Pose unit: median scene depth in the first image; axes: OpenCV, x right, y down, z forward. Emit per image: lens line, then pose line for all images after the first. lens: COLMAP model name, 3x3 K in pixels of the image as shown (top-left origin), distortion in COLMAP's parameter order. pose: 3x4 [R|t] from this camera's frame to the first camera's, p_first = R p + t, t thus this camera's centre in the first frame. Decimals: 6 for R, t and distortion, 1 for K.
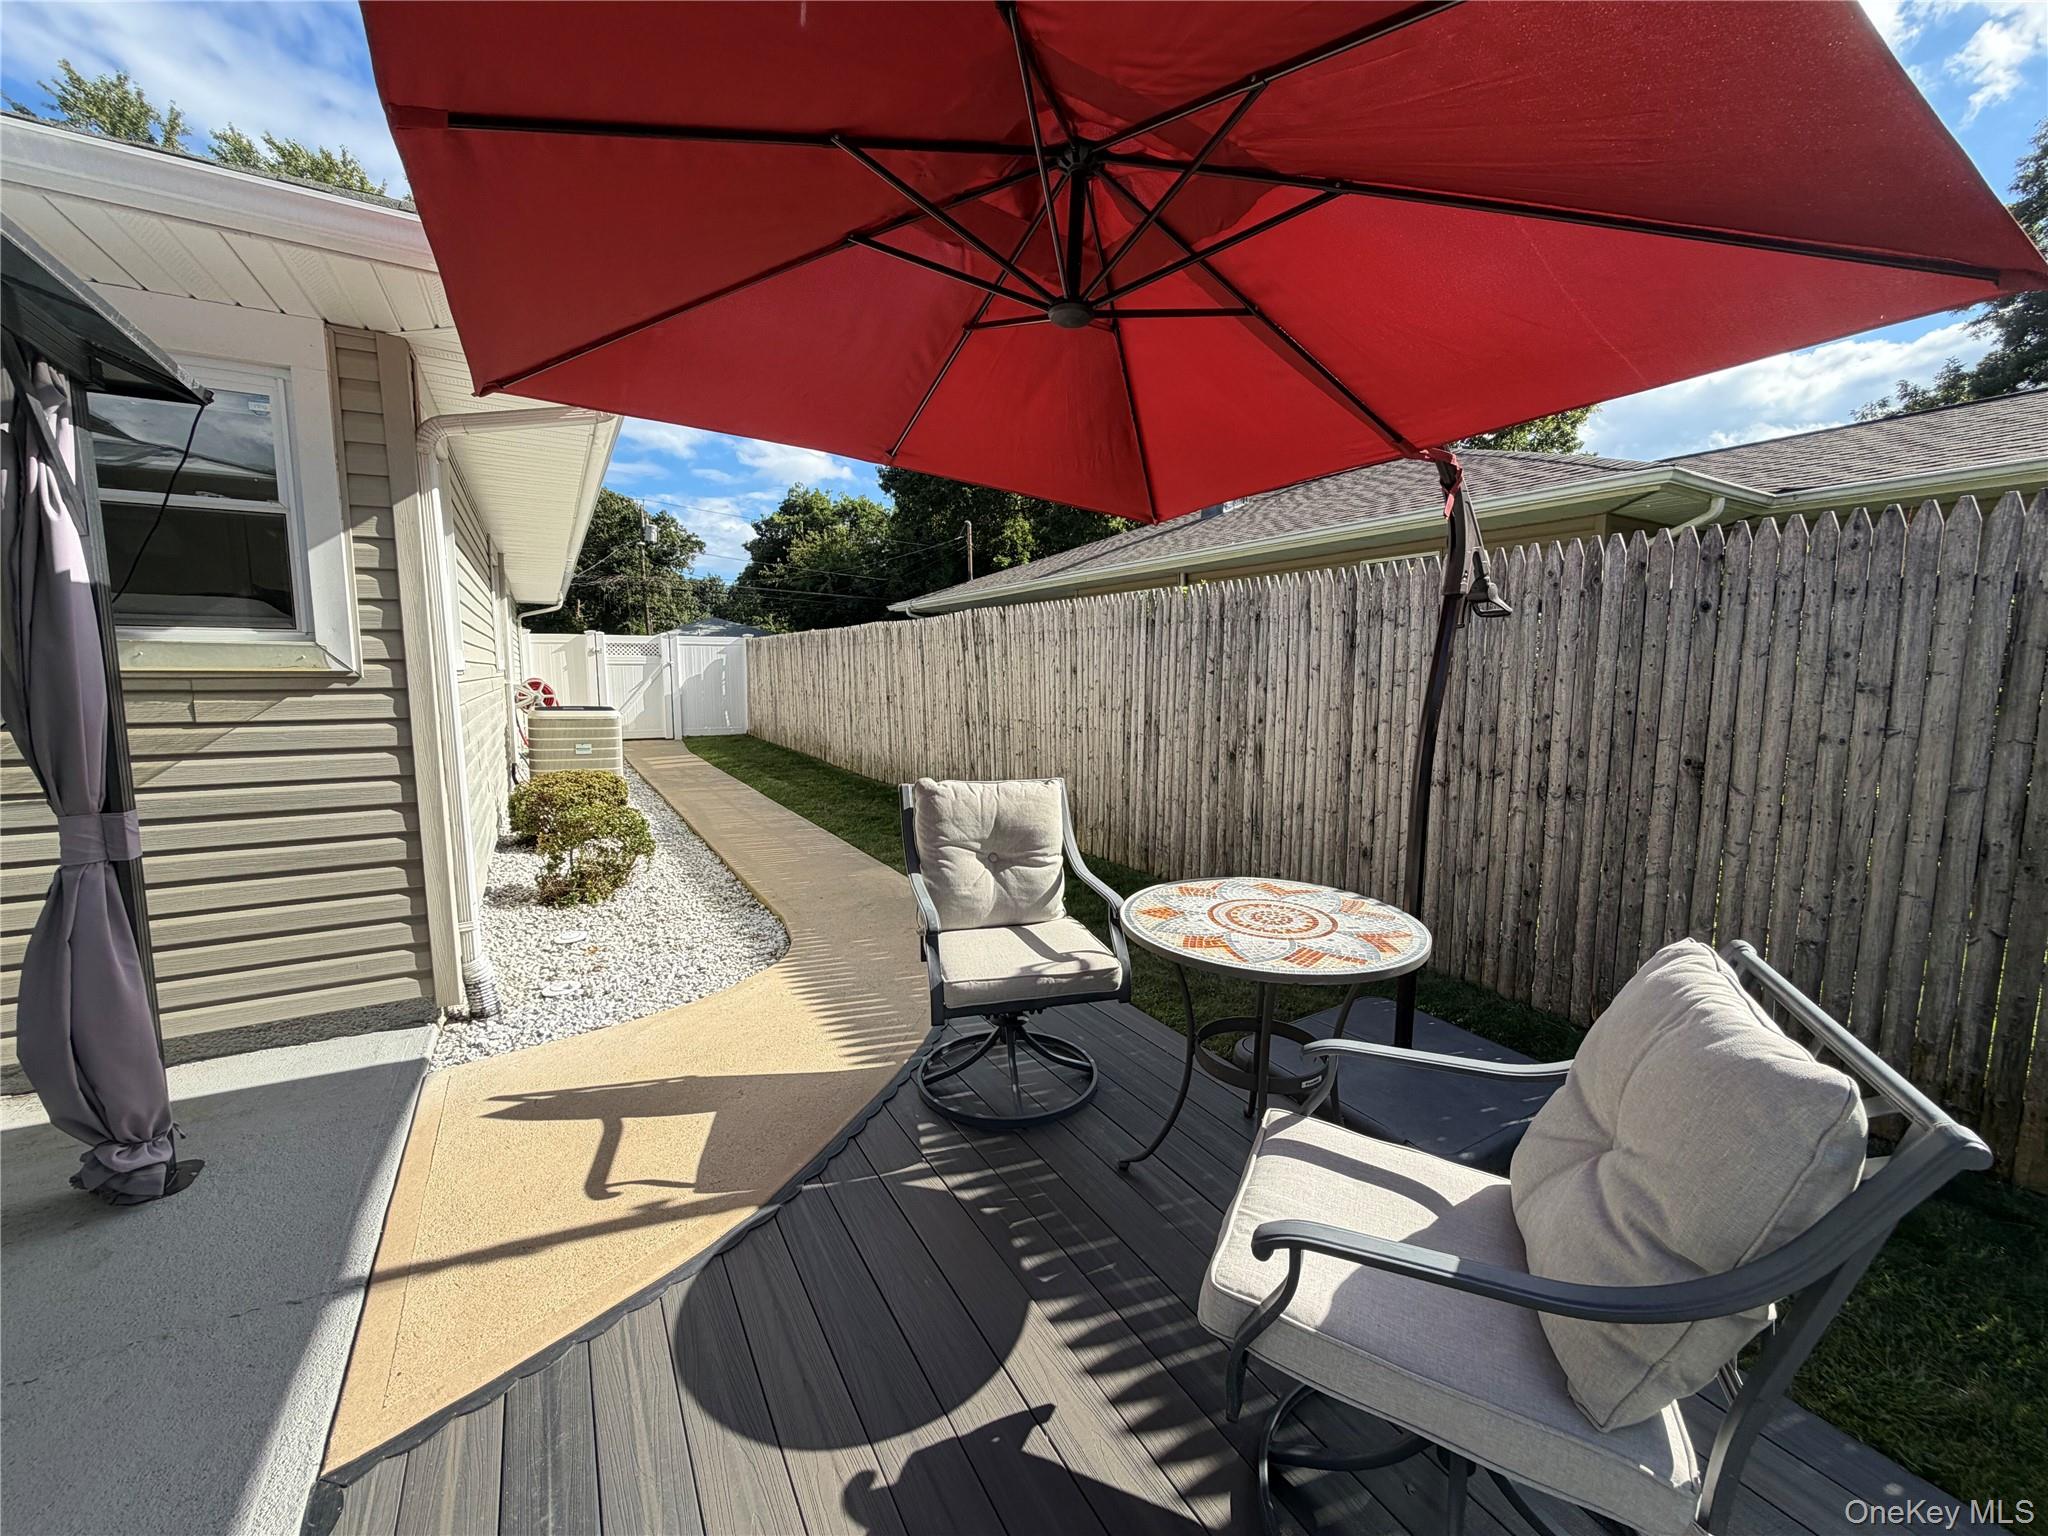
lens RADIAL K [[819.4, 0, 1014.0], [0, 819.4, 763.5], [0, 0, 1]] dist [0.004292, 0.000204]
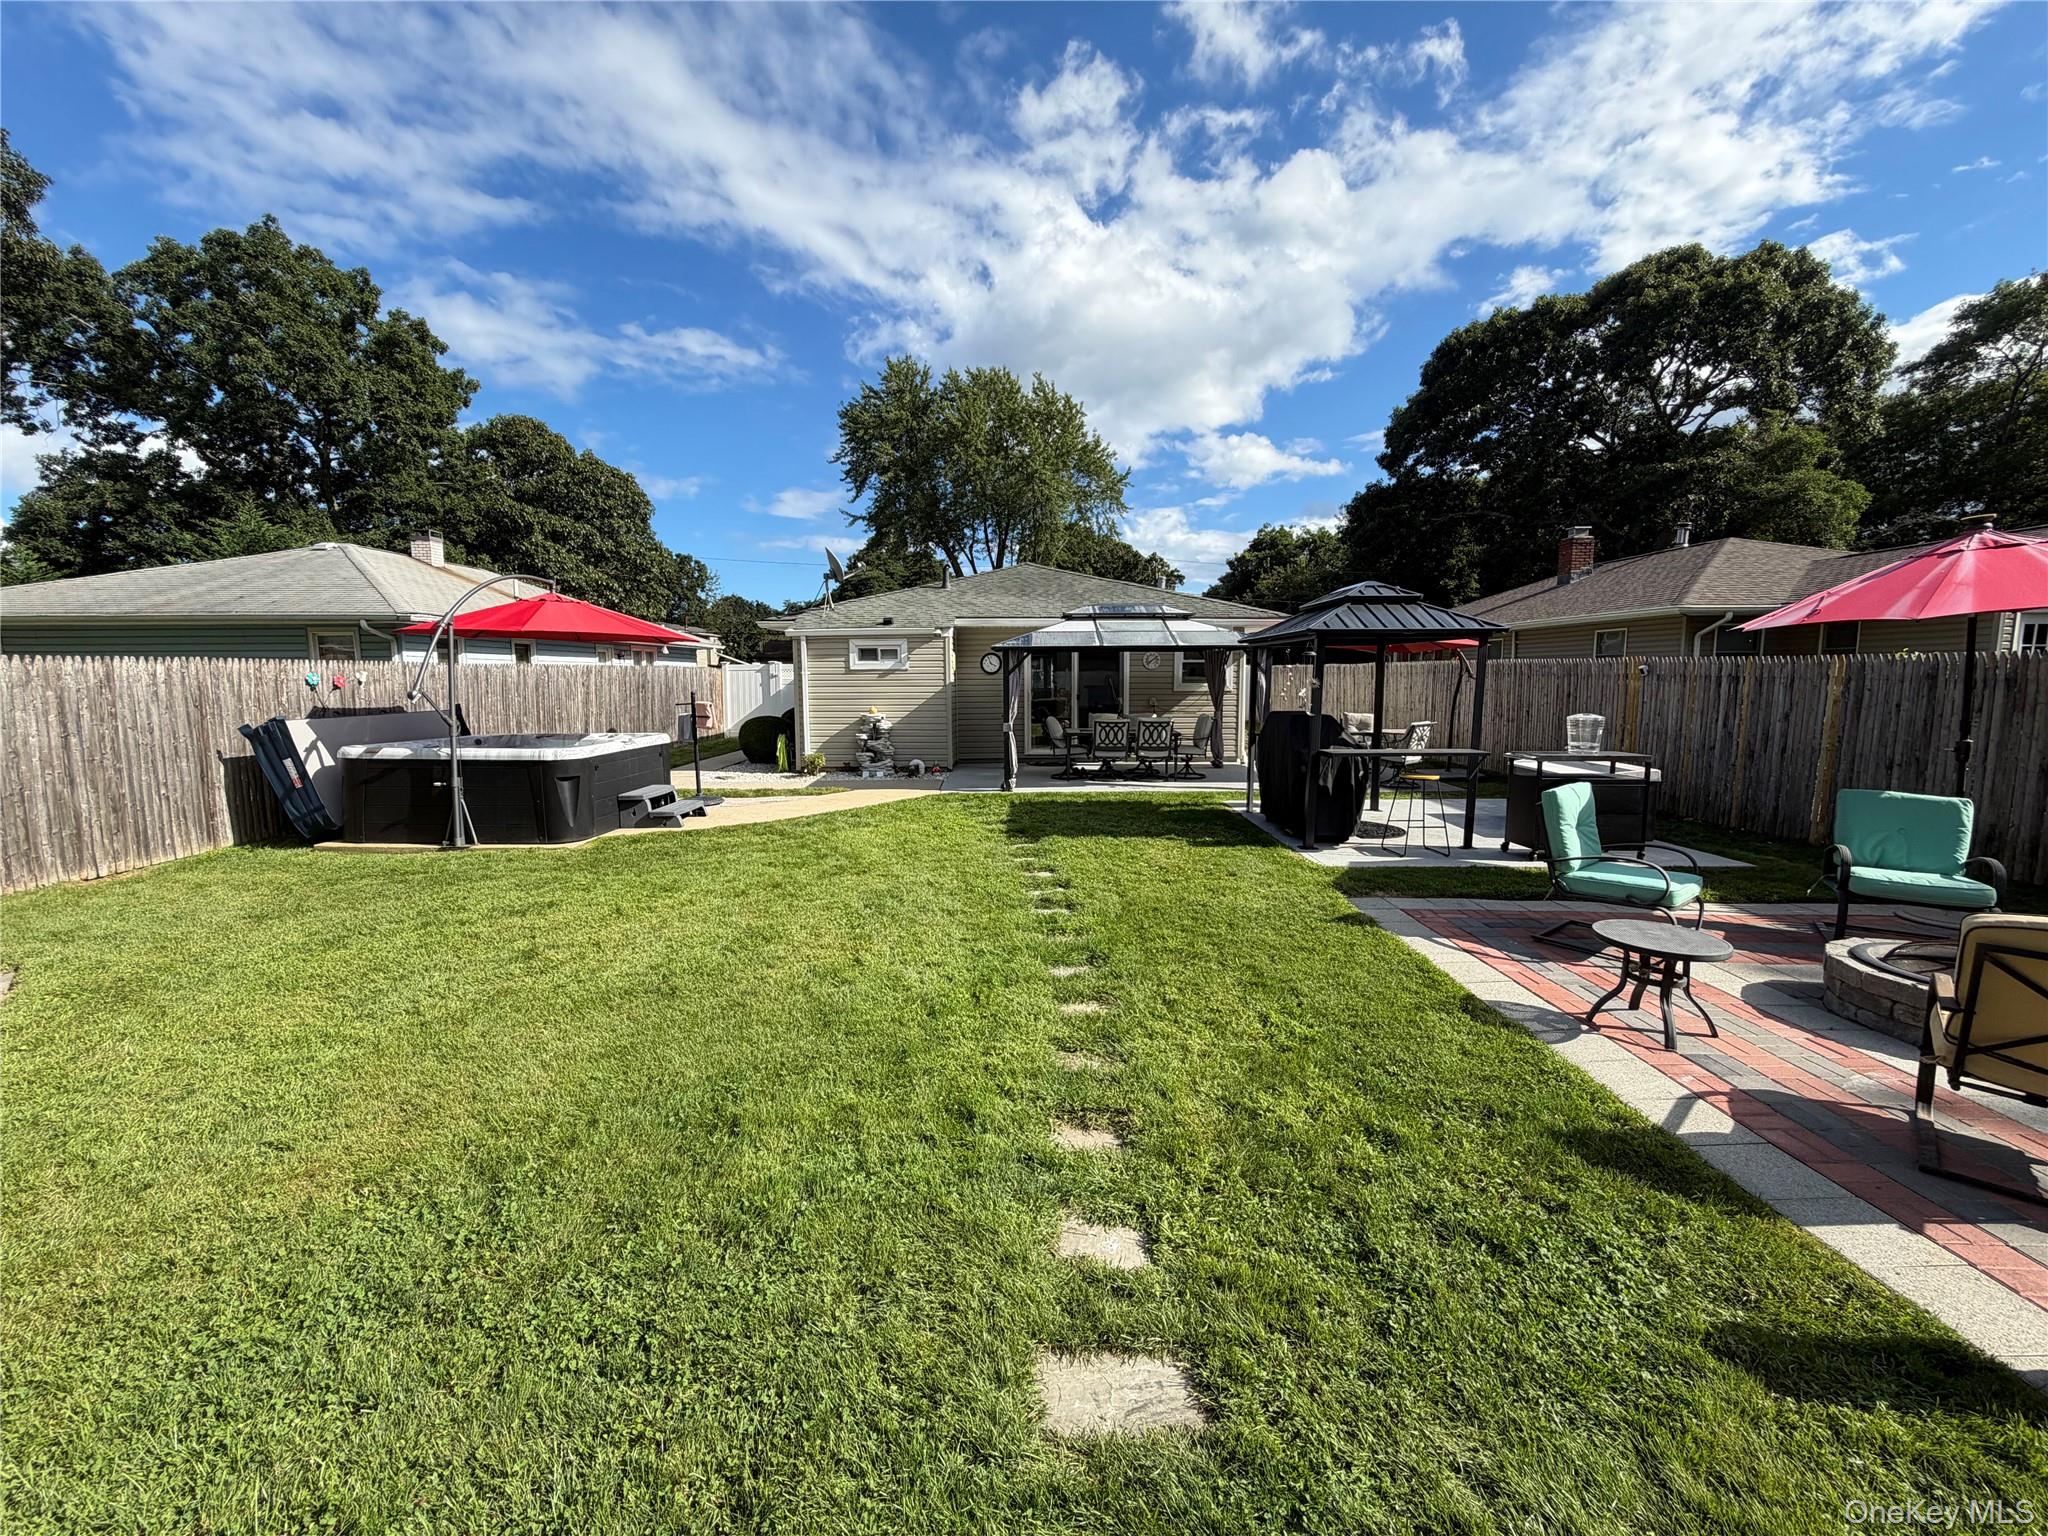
lens RADIAL K [[819.4, 0, 1018.7], [0, 819.4, 763.5], [0, 0, 1]] dist [0.004292, 0.000204]
pose [[0.867560, 0.045242, -0.495271, 0.041011], [-0.049179, 0.998777, 0.005091, 0.025199], [0.494896, 0.019940, 0.868724, -0.270795]]
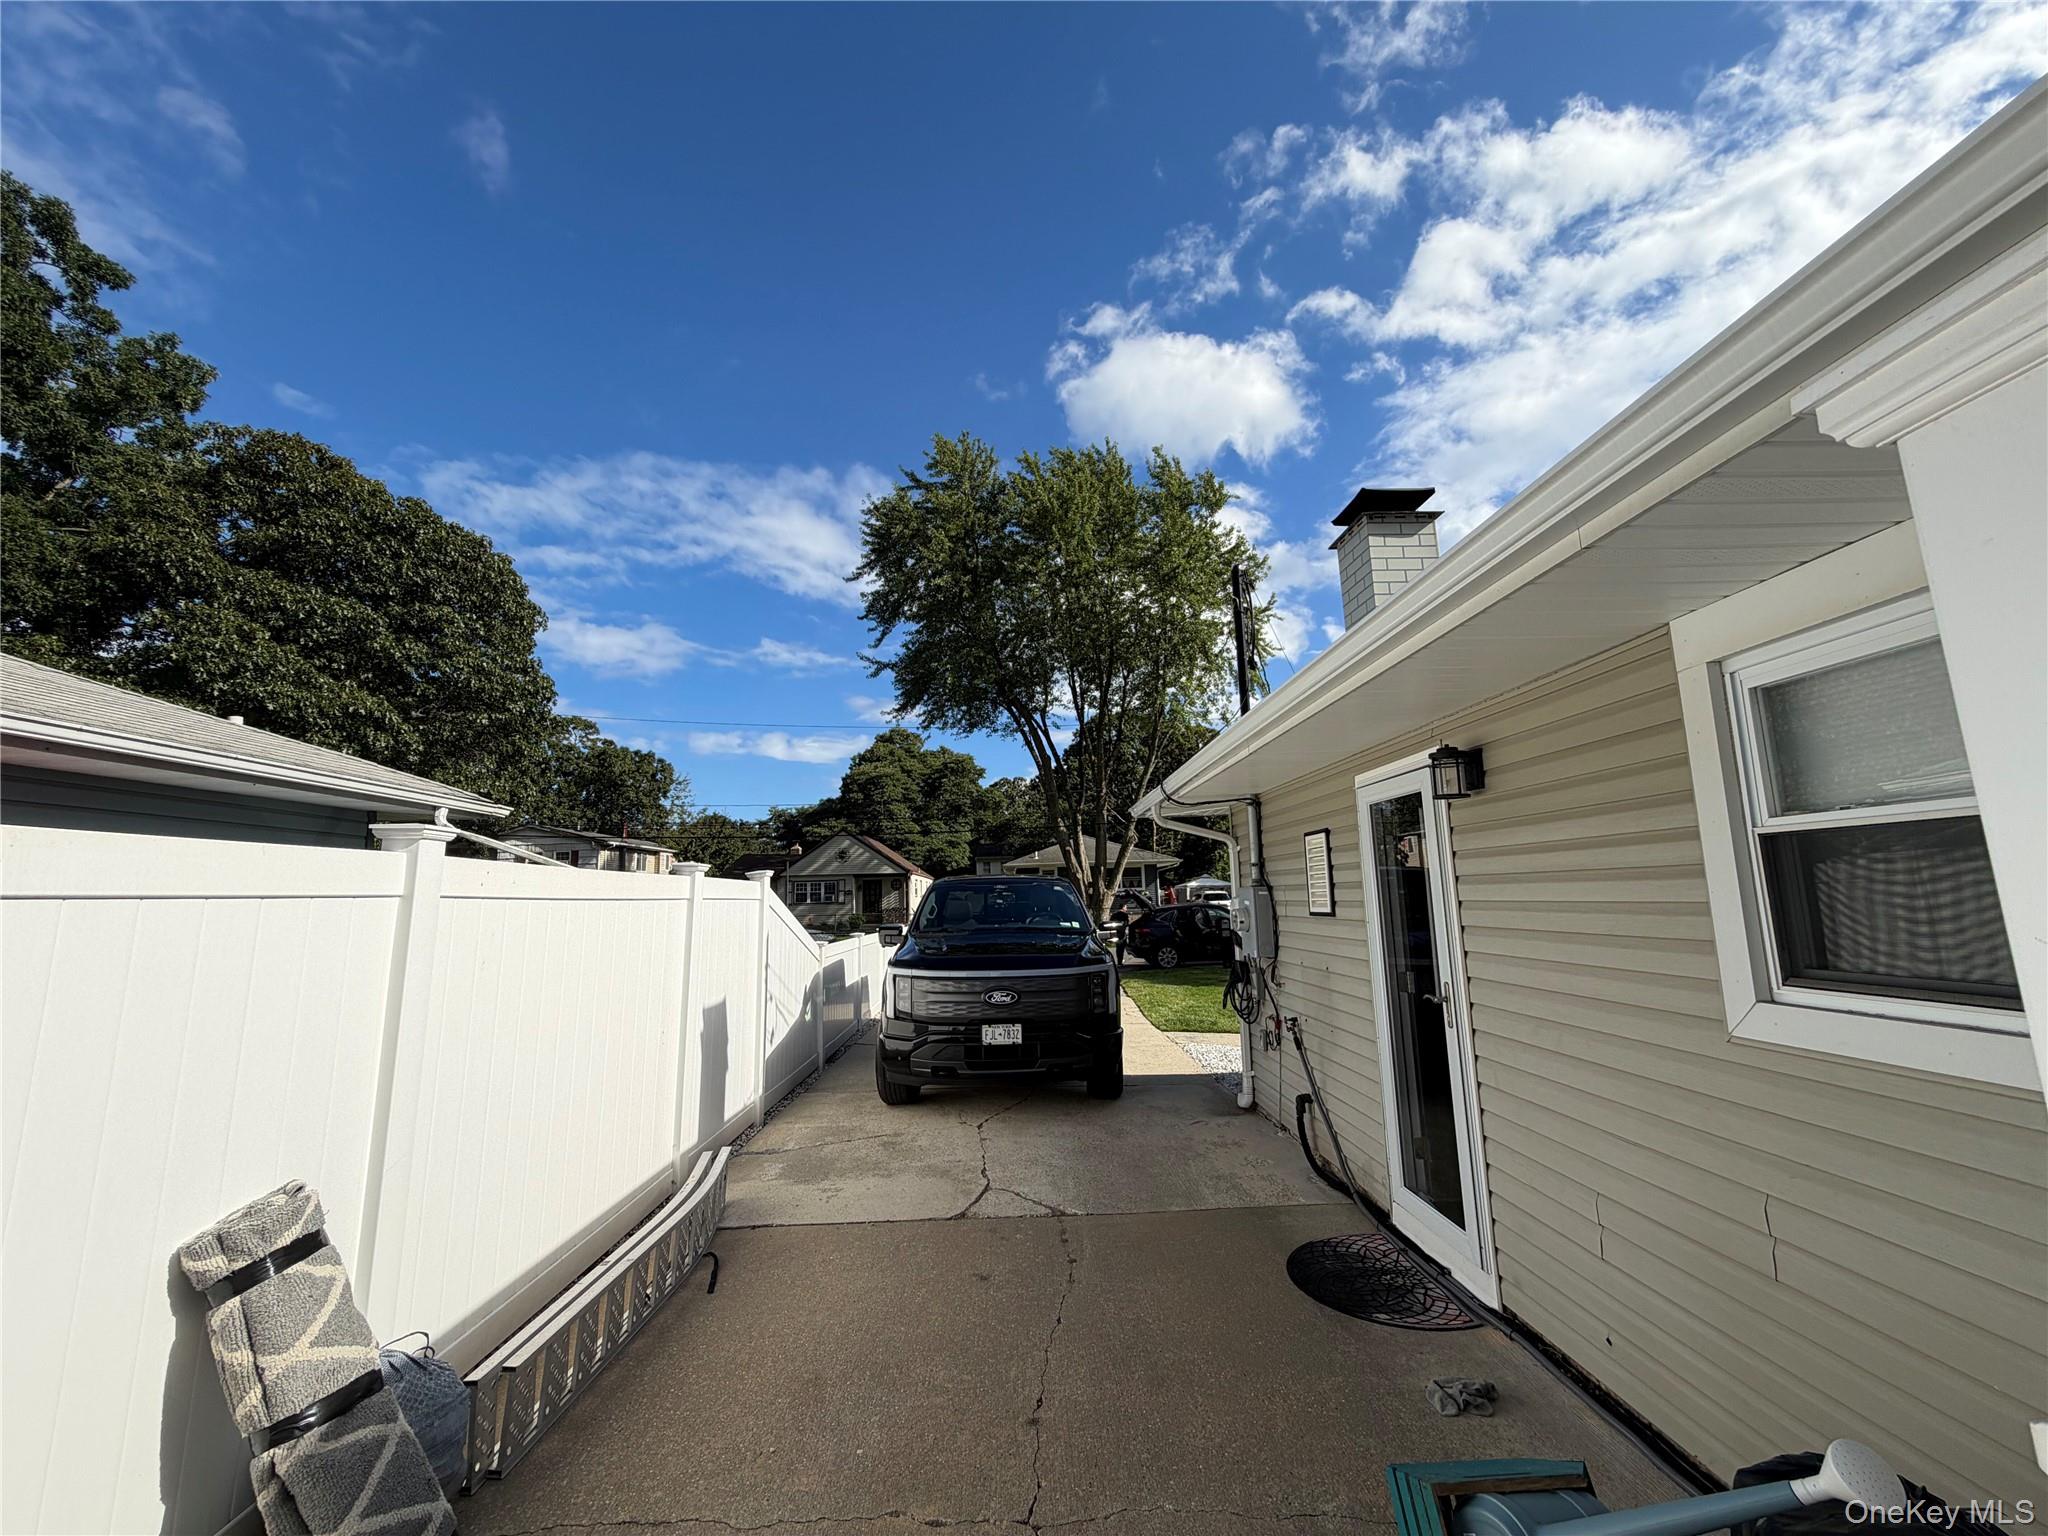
lens RADIAL K [[810.9, 0, 1023.0], [0, 810.9, 760.6], [0, 0, 1]] dist [-0.002239, -0.000195]
pose [[0.877393, -0.108704, -0.467296, -0.309717], [-0.023000, 0.963344, -0.267281, -0.018510], [0.479221, 0.245258, 0.842731, 0.082851]]
